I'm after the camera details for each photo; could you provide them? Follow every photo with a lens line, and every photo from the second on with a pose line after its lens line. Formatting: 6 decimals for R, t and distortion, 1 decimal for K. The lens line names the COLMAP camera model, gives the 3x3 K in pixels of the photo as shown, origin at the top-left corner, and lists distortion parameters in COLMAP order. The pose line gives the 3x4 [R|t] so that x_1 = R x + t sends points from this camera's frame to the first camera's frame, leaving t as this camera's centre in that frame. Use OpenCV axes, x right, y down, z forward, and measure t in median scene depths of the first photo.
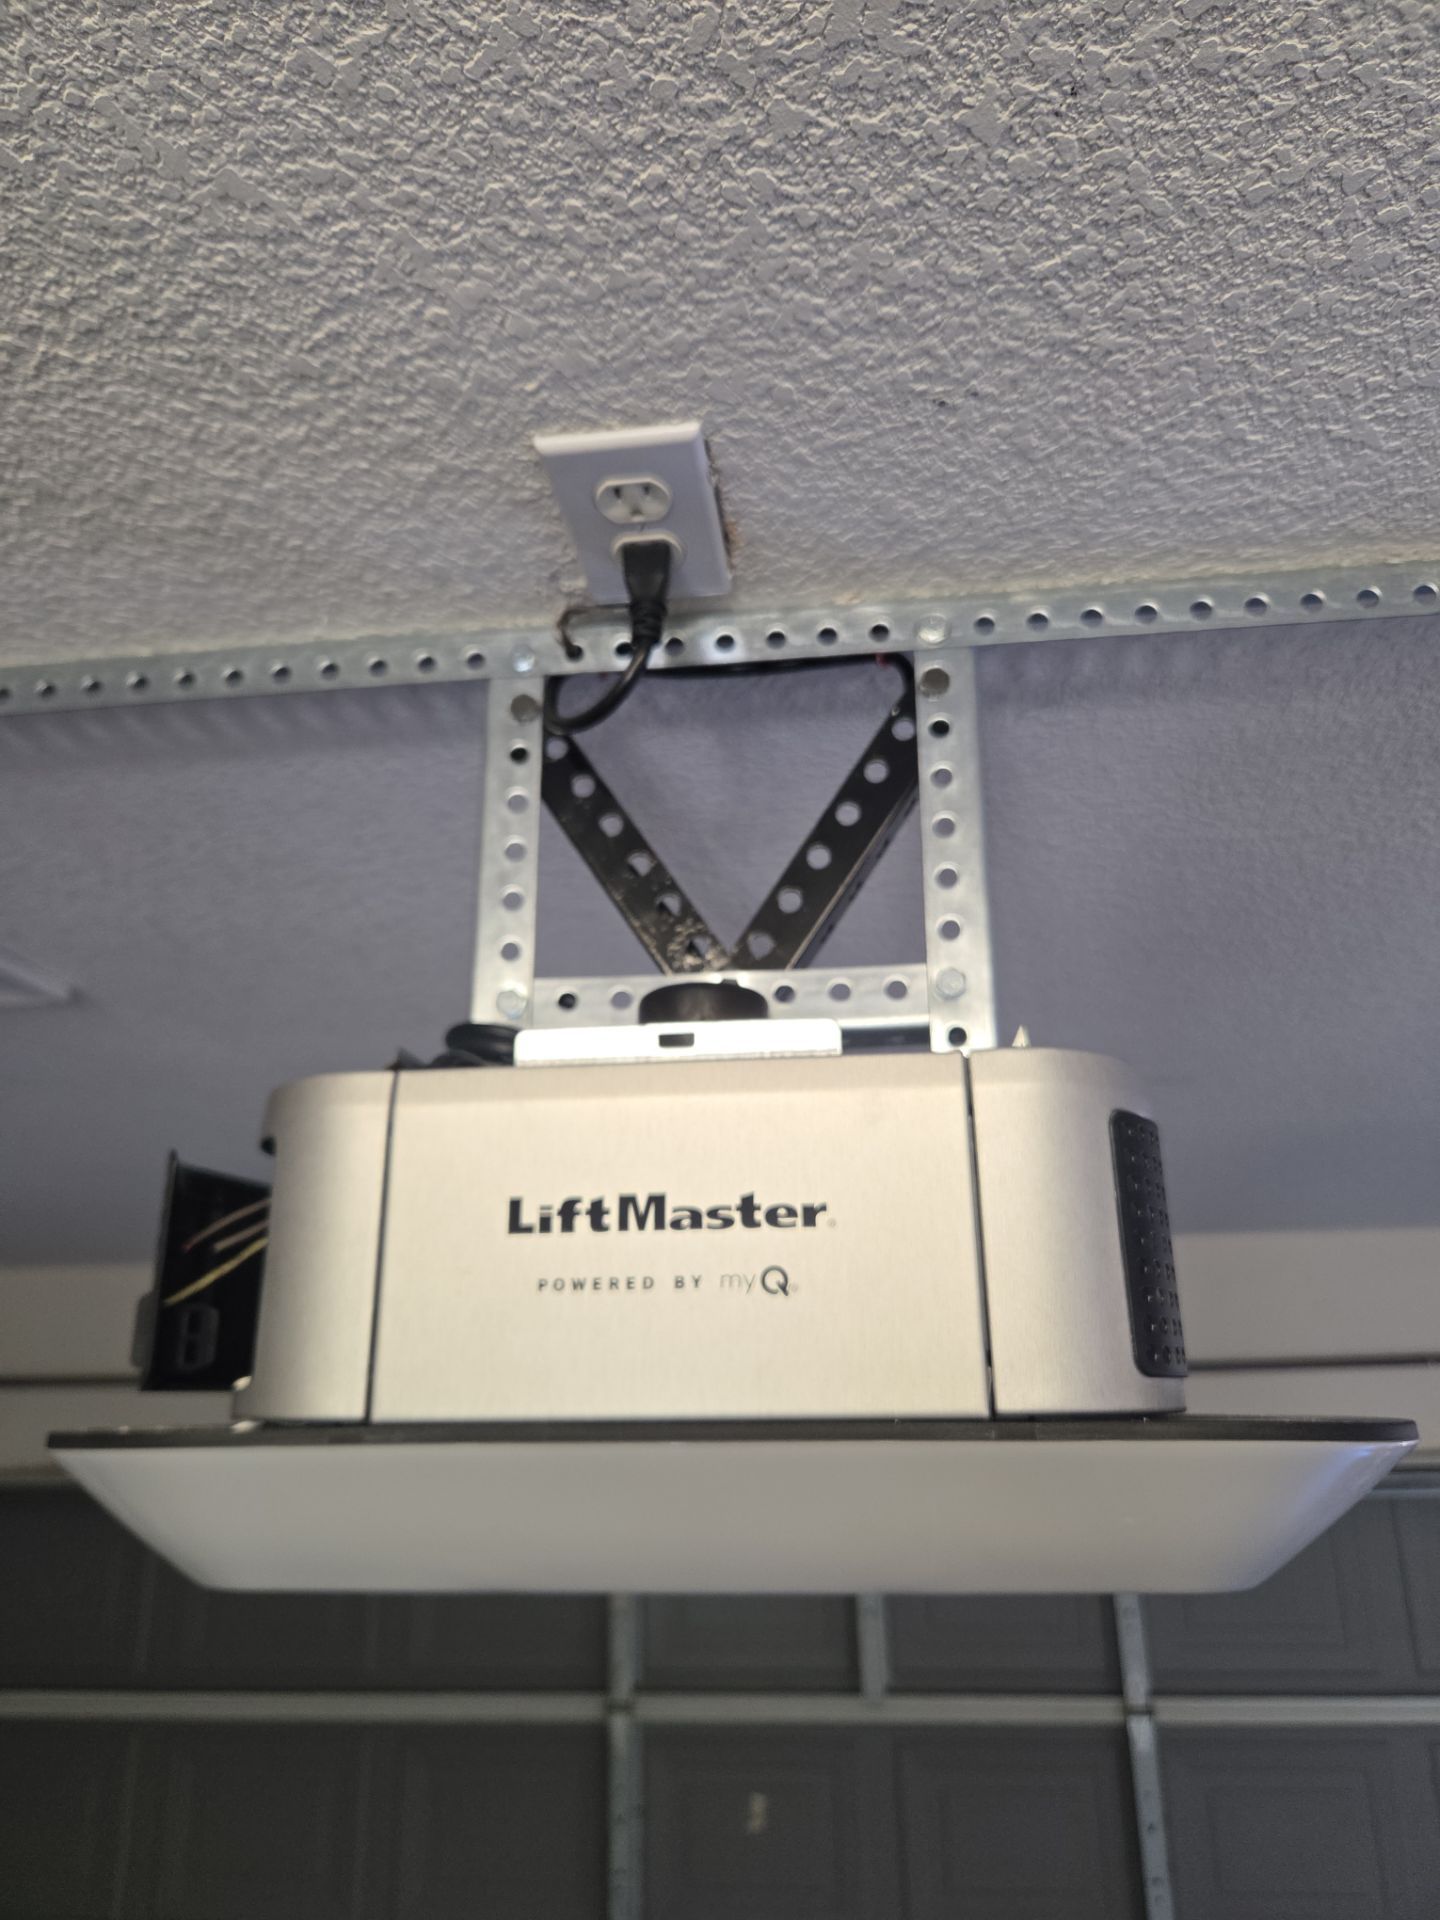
lens RADIAL K [[1360.5, 0, 727.9], [0, 1360.5, 959.7], [0, 0, 1]] dist [0.000795, 0.005008]
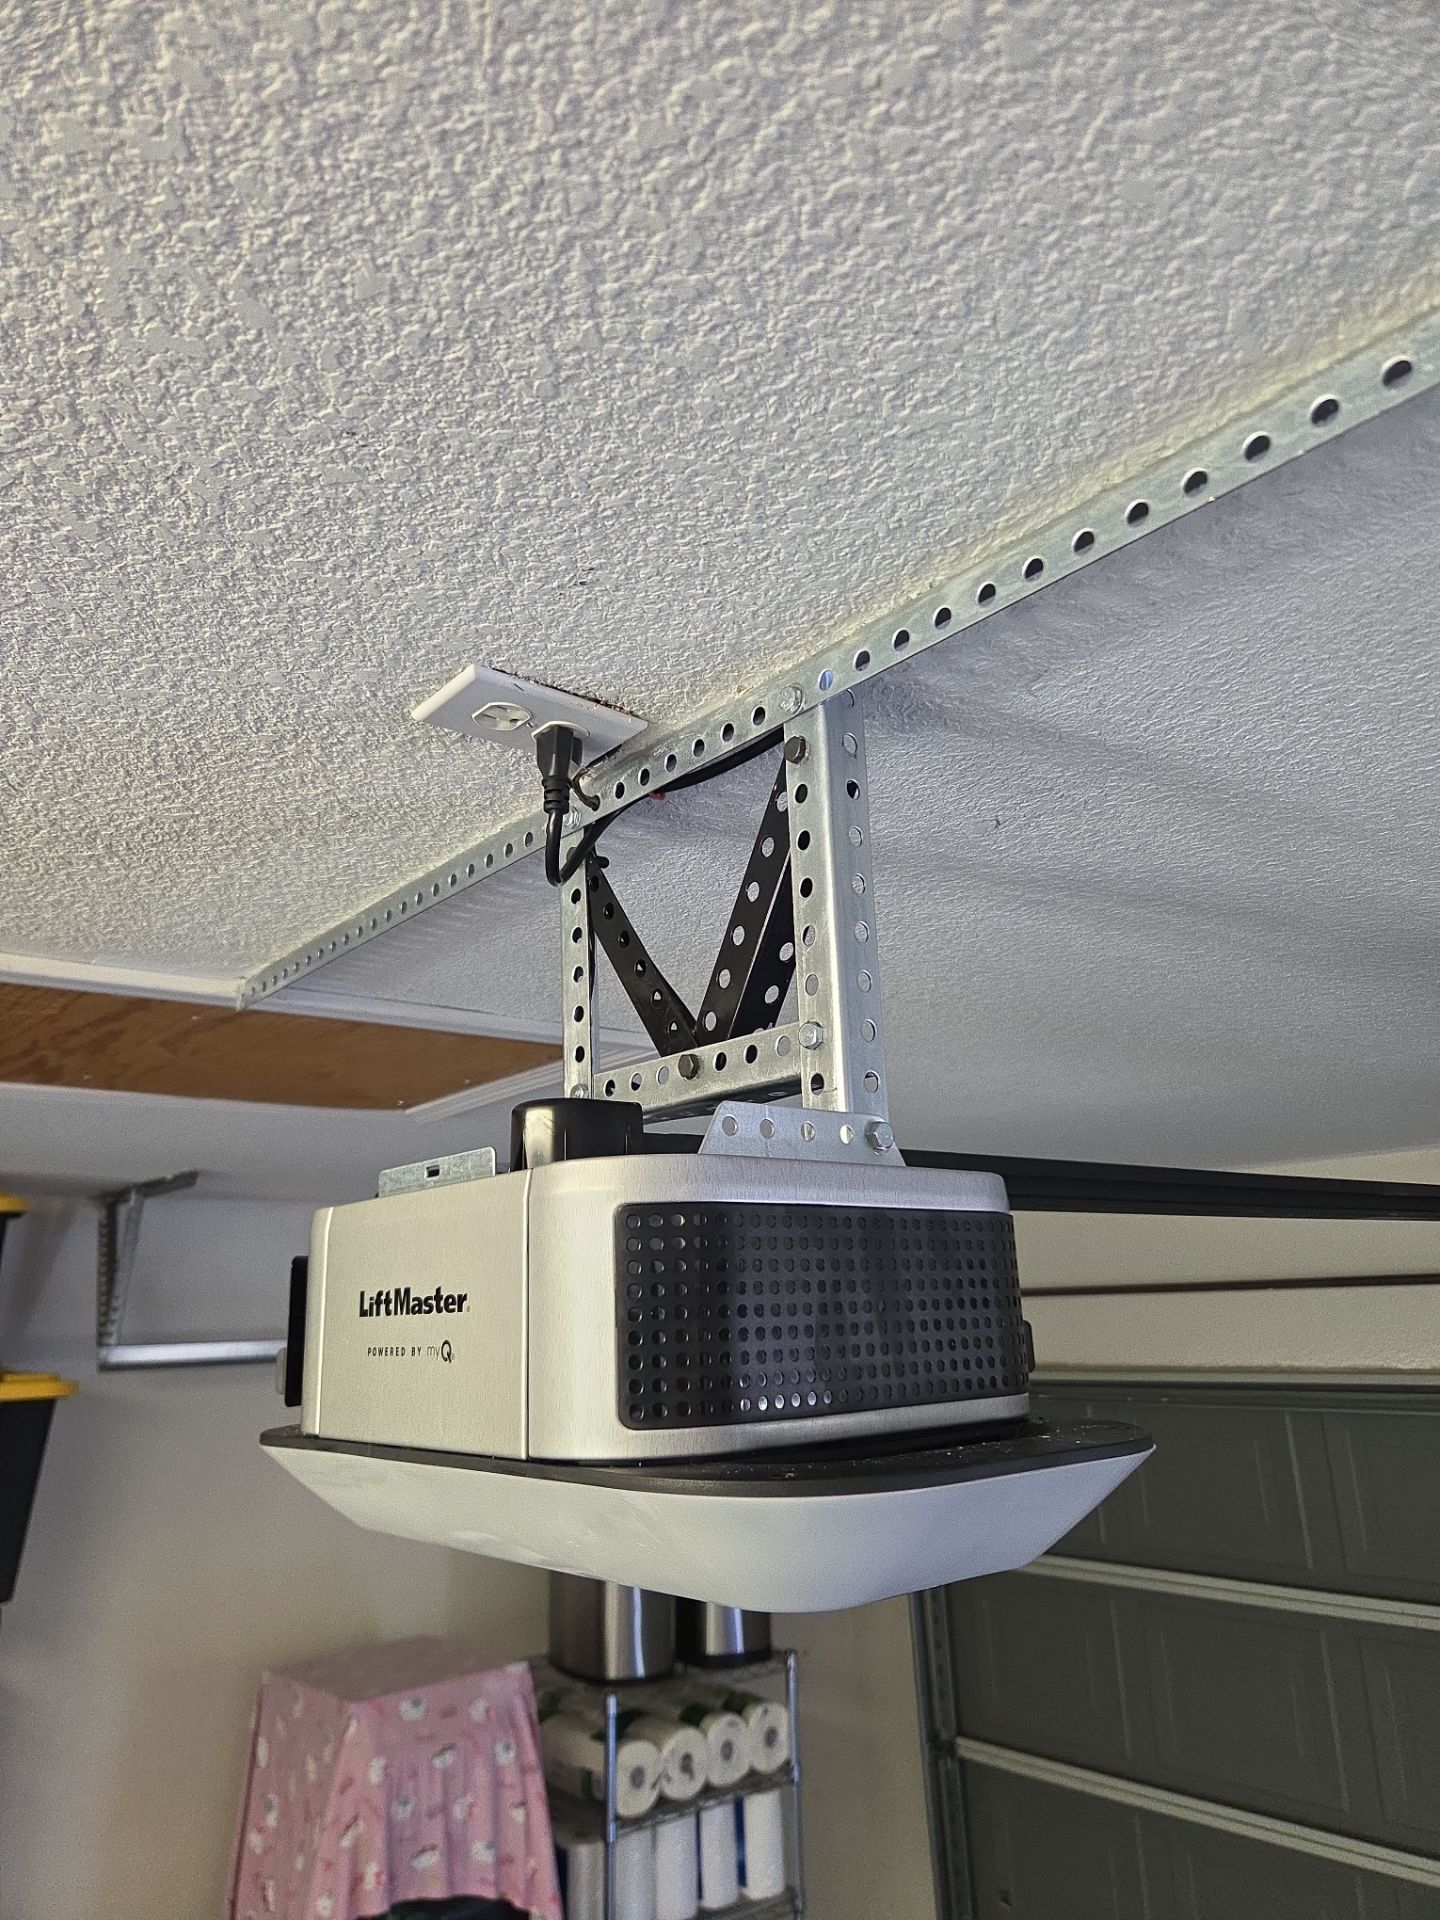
lens RADIAL K [[1360.5, 0, 728.5], [0, 1360.5, 955.6], [0, 0, 1]] dist [0.000795, 0.005008]
pose [[0.711875, -0.192119, -0.675518, 1.223417], [0.242881, 0.969852, -0.019875, -0.056623], [0.658971, -0.149922, 0.737076, 0.220590]]
